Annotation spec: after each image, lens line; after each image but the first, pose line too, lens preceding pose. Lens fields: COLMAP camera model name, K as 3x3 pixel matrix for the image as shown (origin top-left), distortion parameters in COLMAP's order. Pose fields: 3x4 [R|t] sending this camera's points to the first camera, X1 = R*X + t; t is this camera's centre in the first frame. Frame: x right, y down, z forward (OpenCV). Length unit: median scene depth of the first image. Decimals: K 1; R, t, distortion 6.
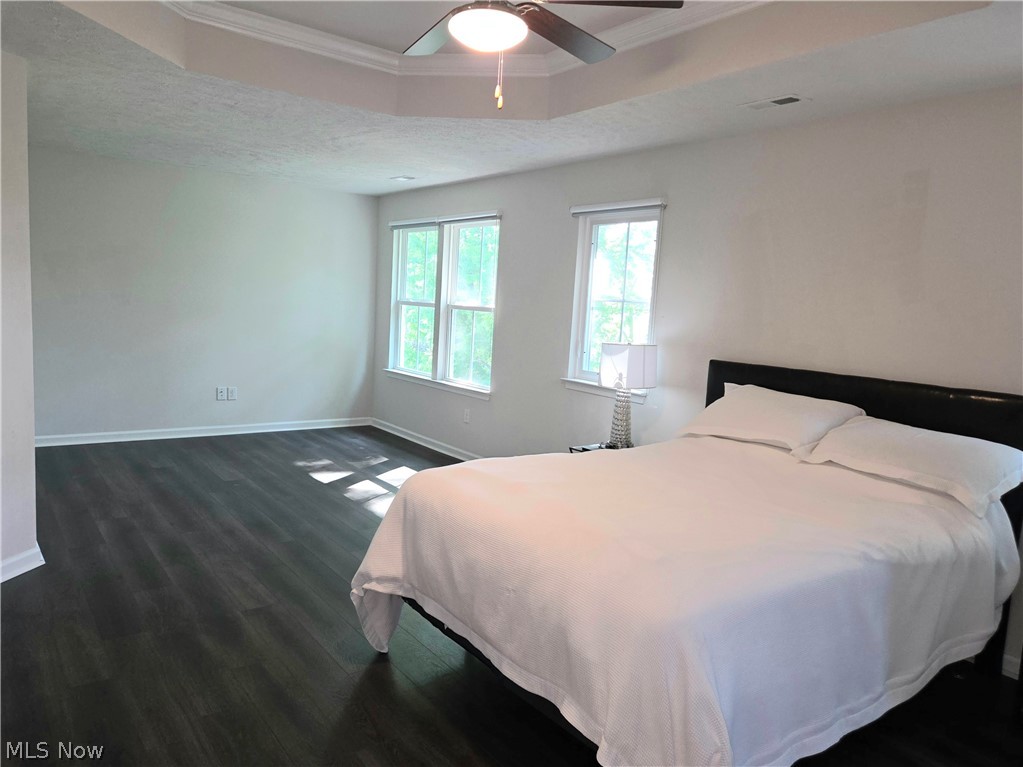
lens RADIAL K [[693.7, 0, 513.2], [0, 693.7, 376.7], [0, 0, 1]] dist [0.077392, -0.078284]
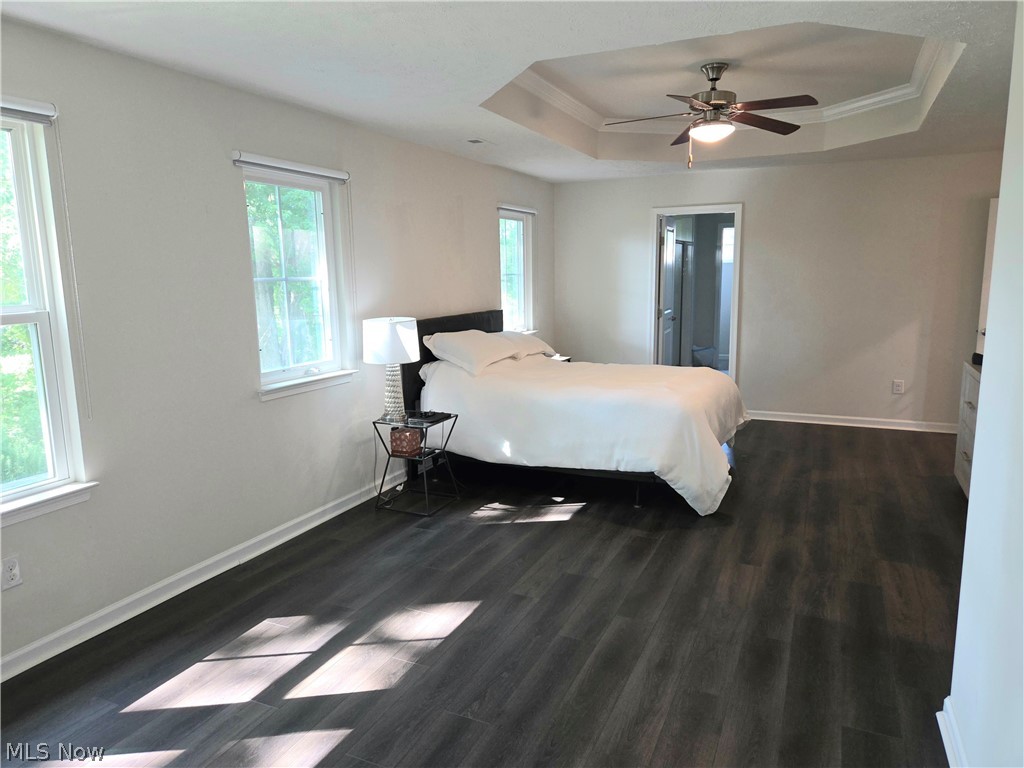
lens RADIAL K [[694.3, 0, 513.7], [0, 694.3, 377.2], [0, 0, 1]] dist [0.077392, -0.078284]
pose [[-0.469828, -0.172712, 0.865697, -0.874331], [0.089515, 0.966297, 0.241364, -0.209765], [-0.878208, 0.190892, -0.438533, 1.387212]]
